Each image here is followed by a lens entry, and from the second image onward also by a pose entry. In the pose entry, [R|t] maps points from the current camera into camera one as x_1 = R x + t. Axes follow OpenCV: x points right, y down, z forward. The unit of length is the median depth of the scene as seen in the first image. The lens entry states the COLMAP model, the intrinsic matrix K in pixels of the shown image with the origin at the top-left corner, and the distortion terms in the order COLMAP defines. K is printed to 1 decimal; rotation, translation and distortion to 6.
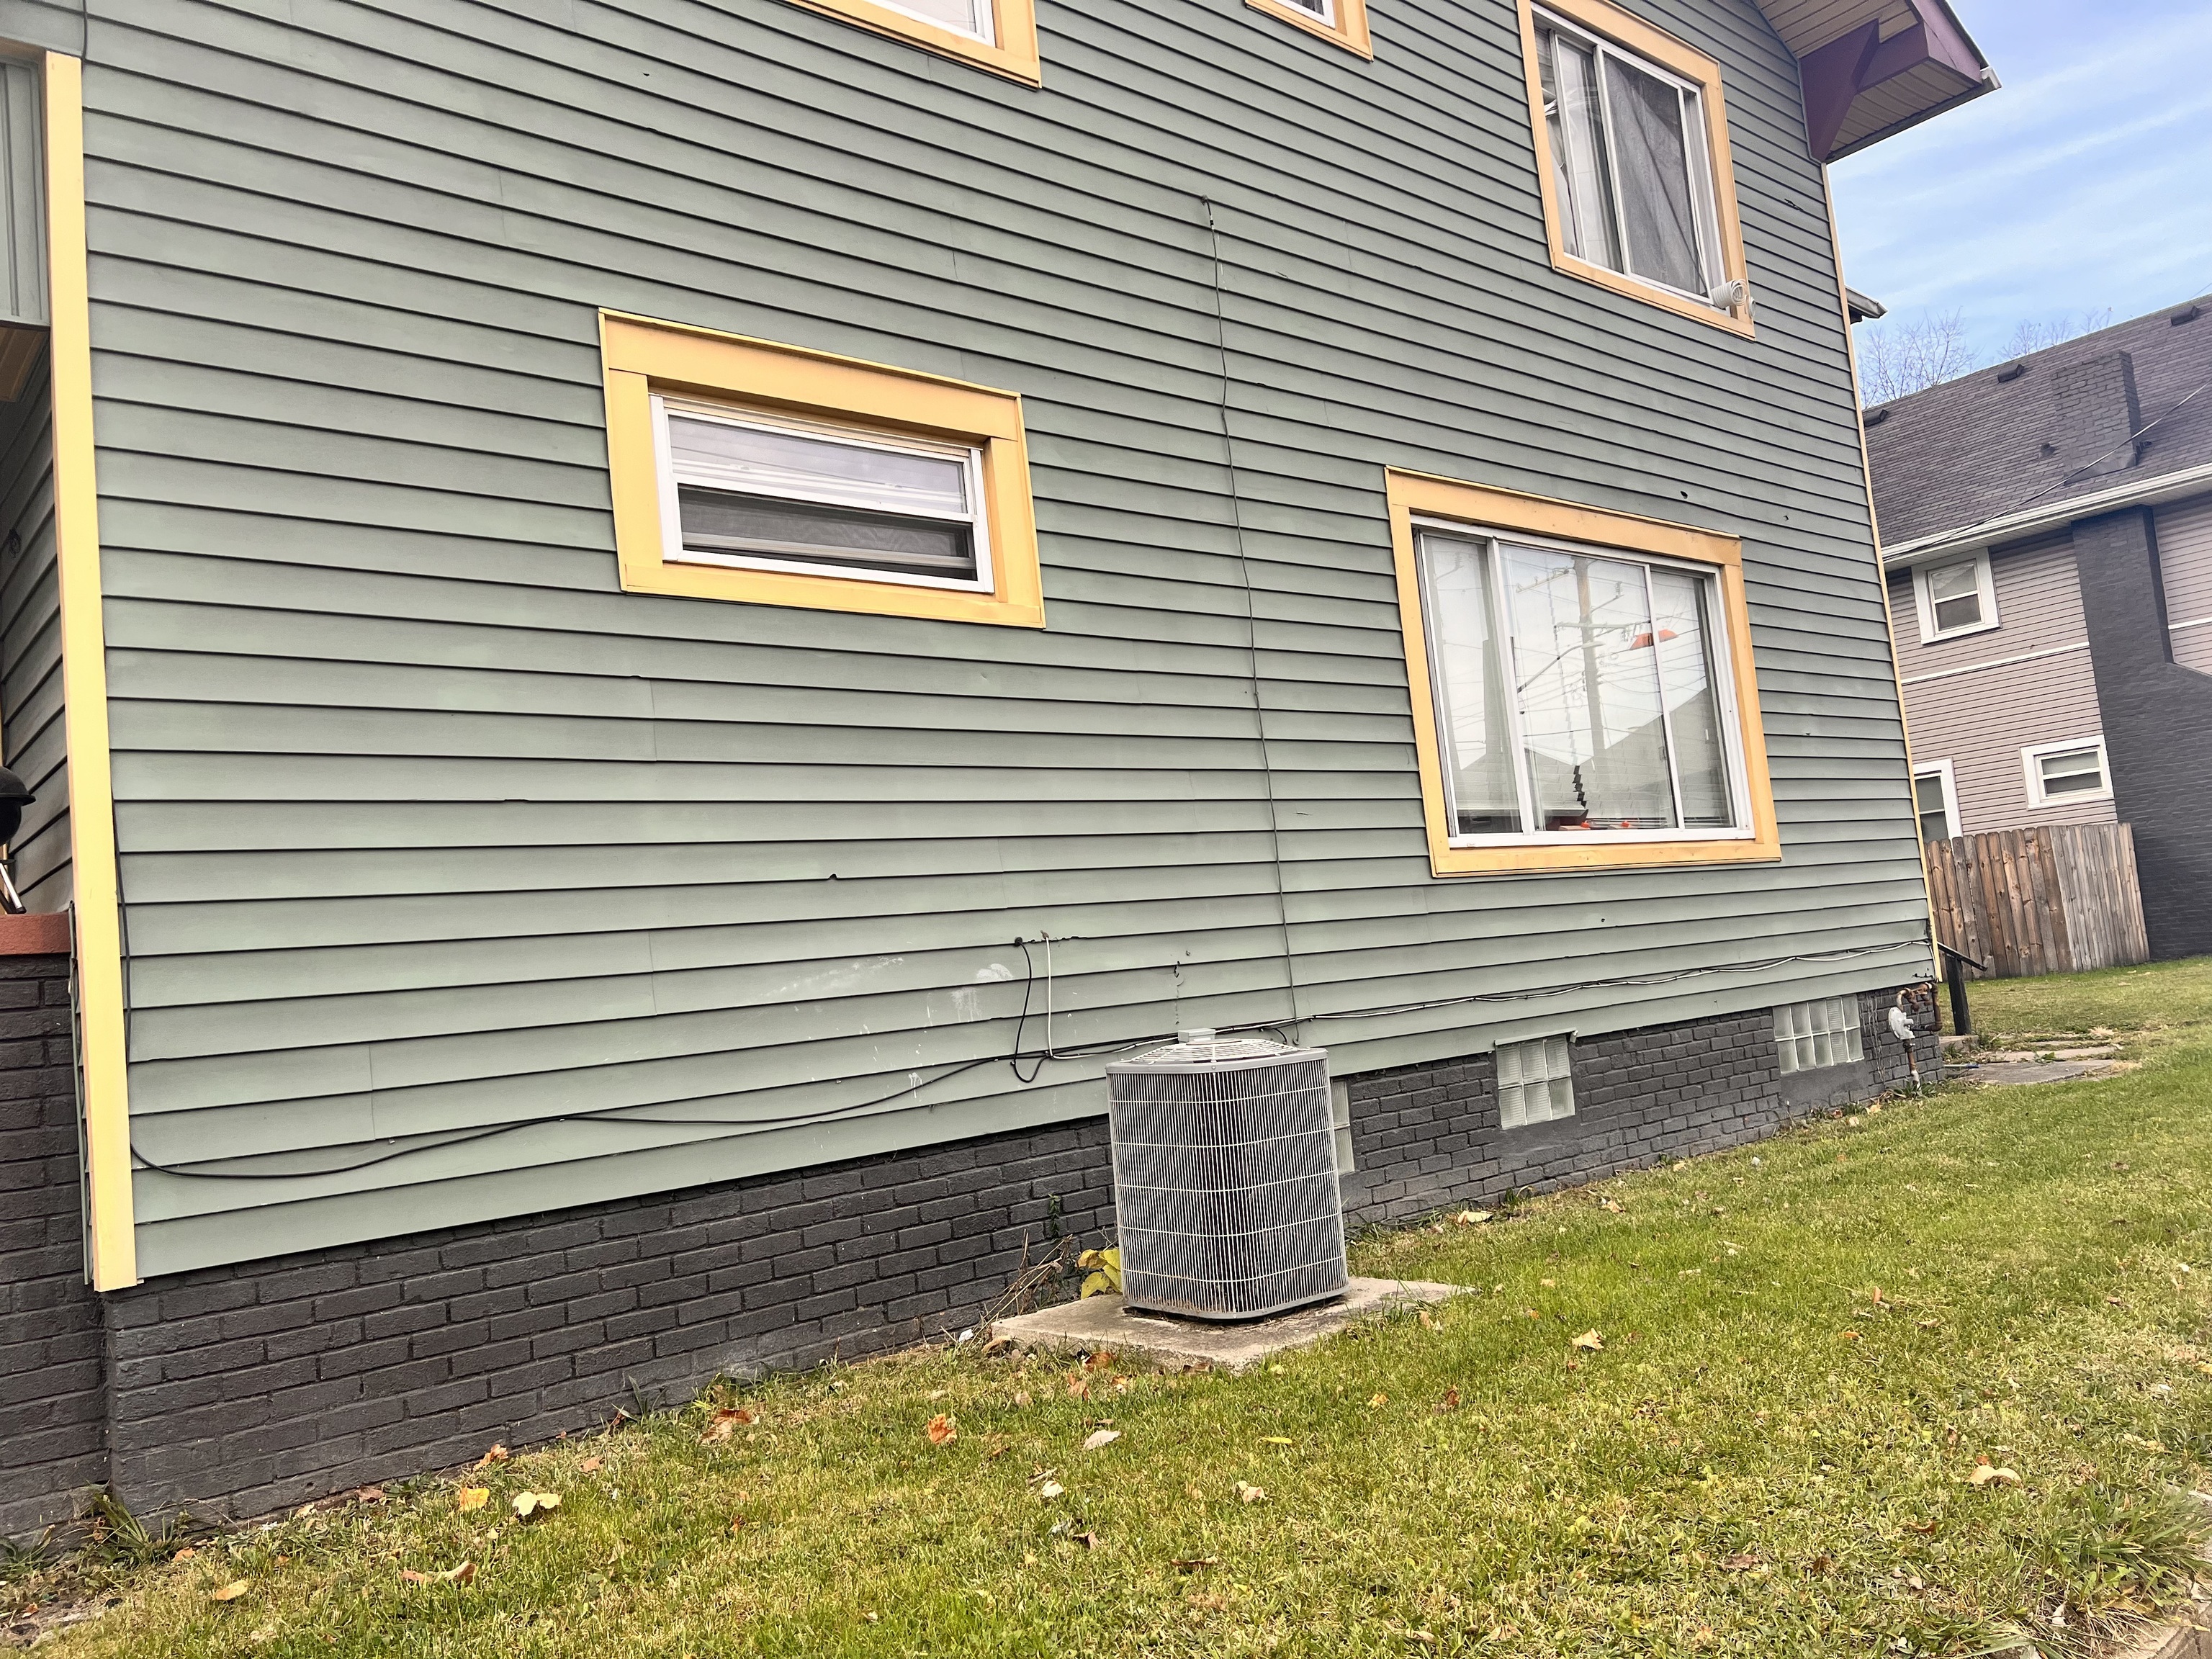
lens RADIAL K [[1664.9, 0, 1104.0], [0, 1664.9, 831.1], [0, 0, 1]] dist [0.025587, -0.010773]
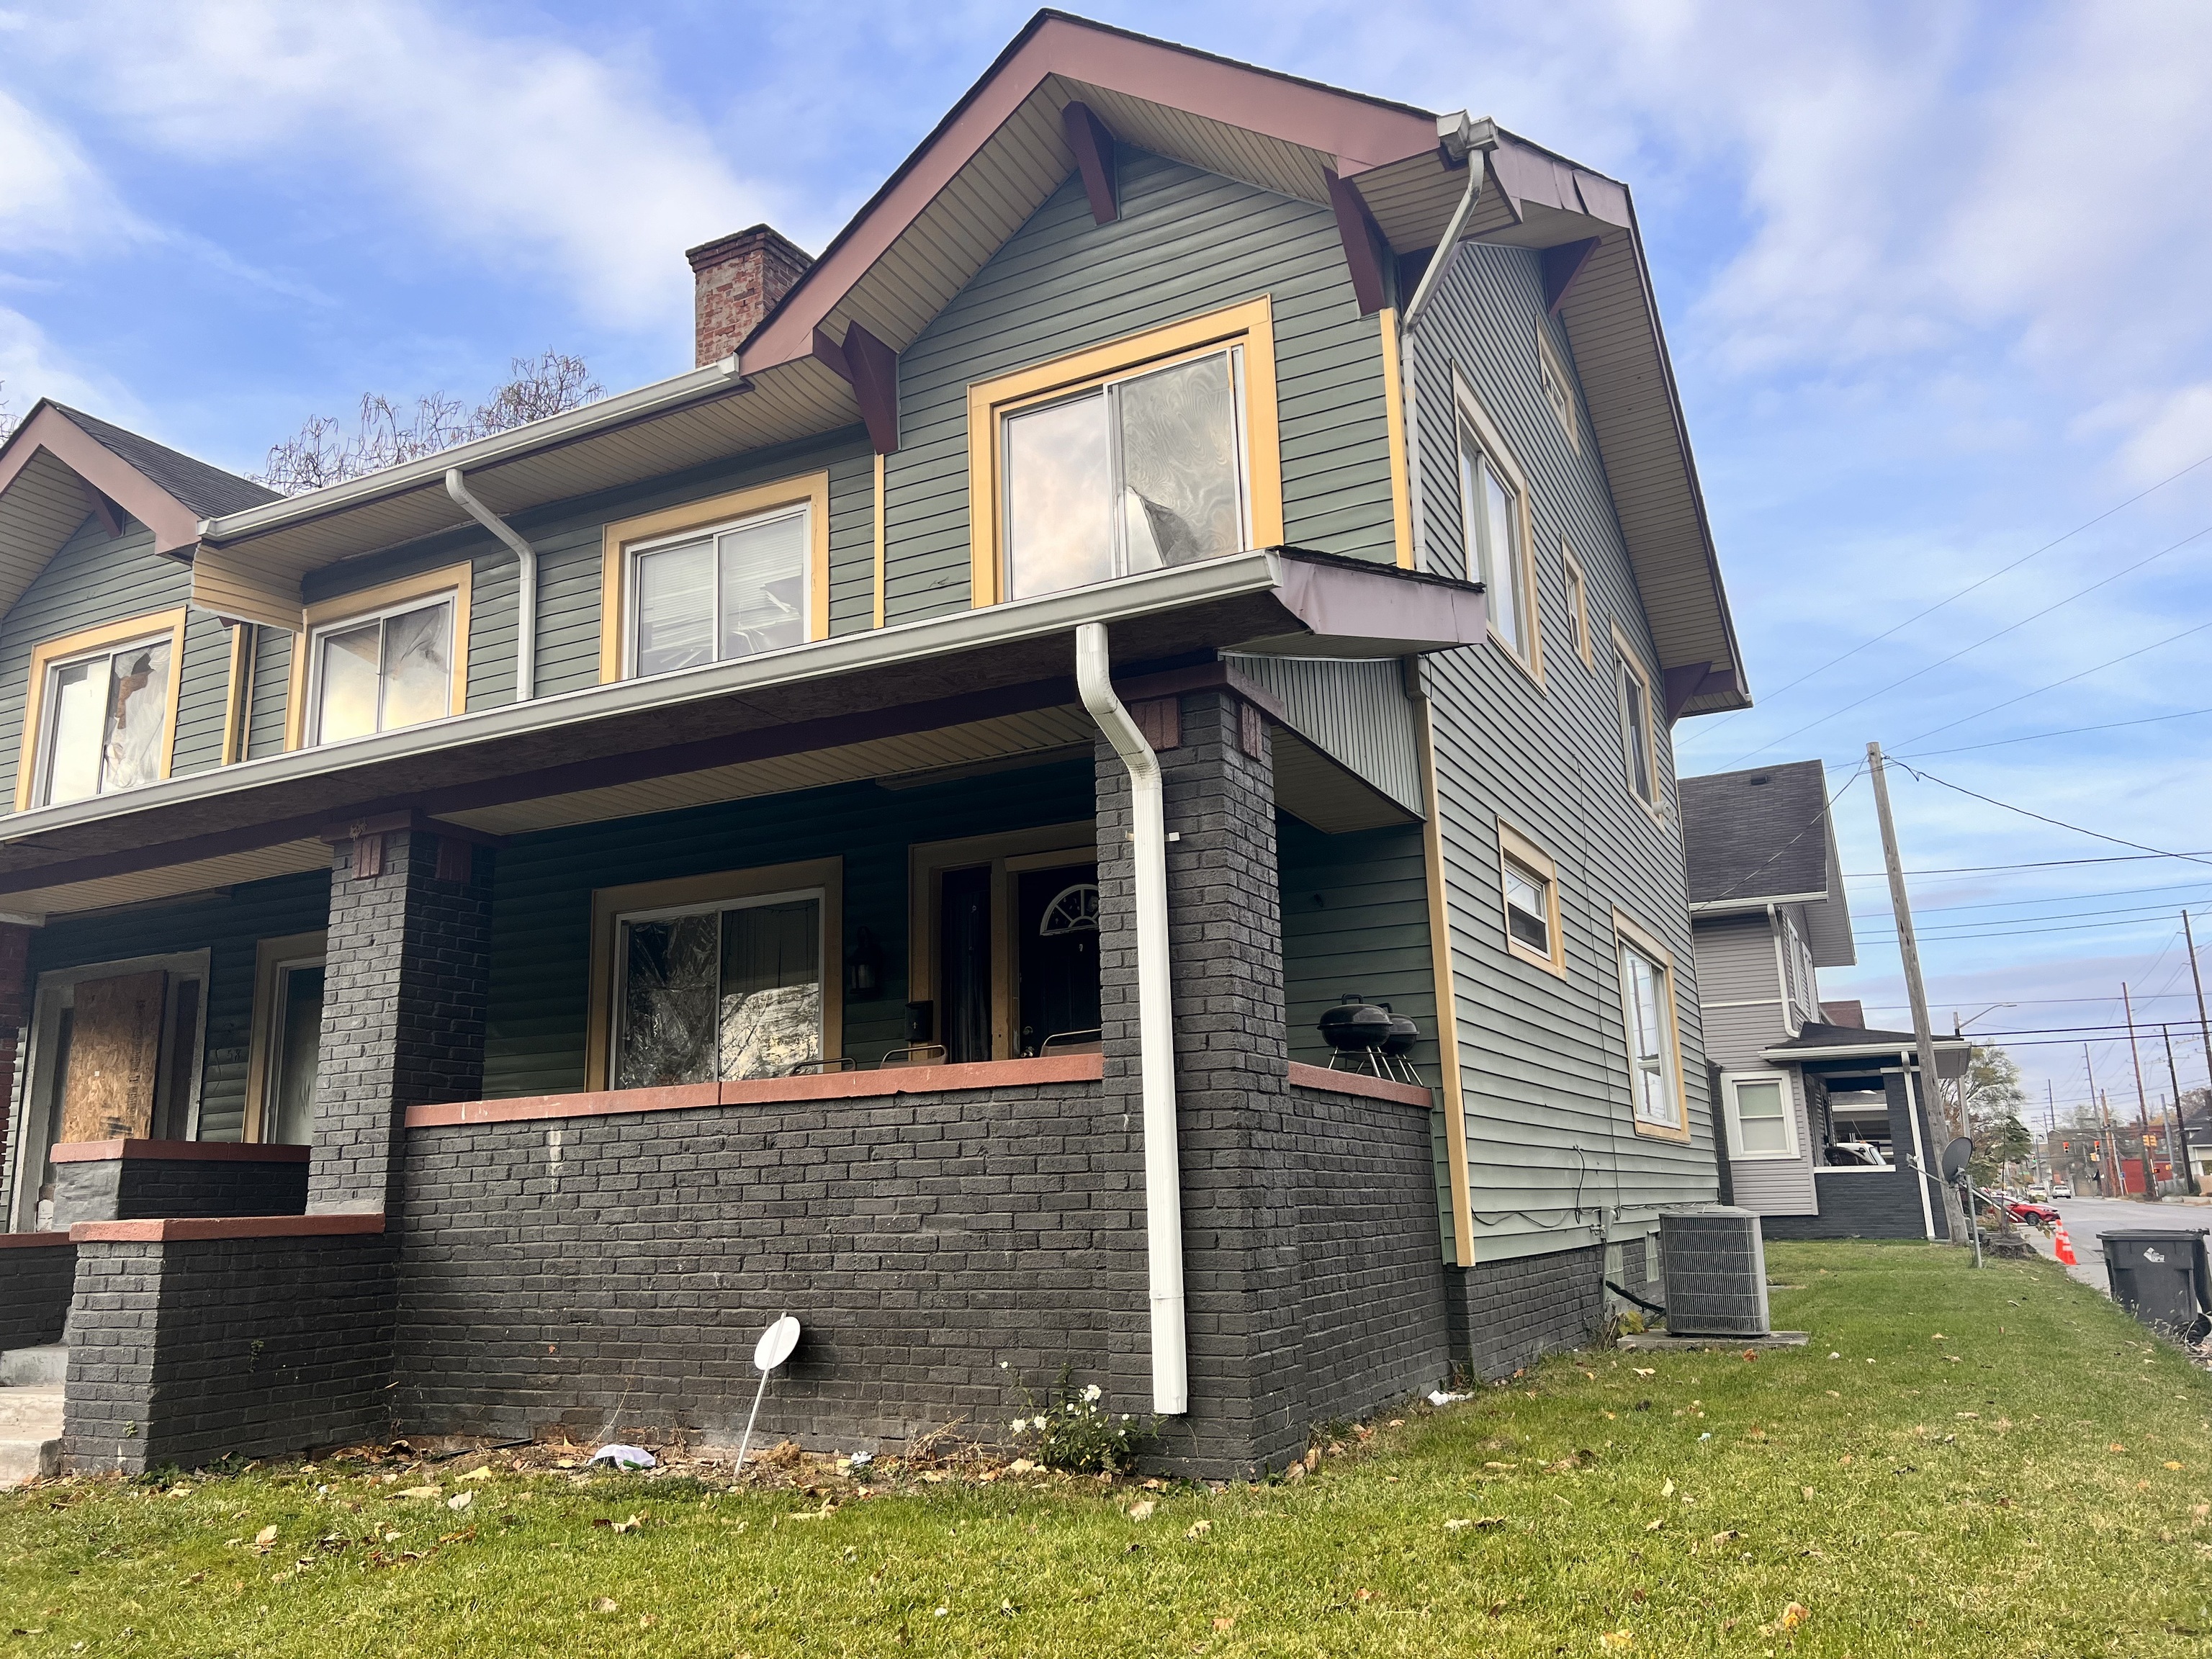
lens RADIAL K [[1664.9, 0, 1106.0], [0, 1664.9, 827.4], [0, 0, 1]] dist [0.025587, -0.010773]
pose [[0.921987, 0.149480, 0.357205, -0.713196], [-0.088846, 0.979538, -0.180587, 0.055749], [-0.376890, 0.134763, 0.916402, -0.330635]]
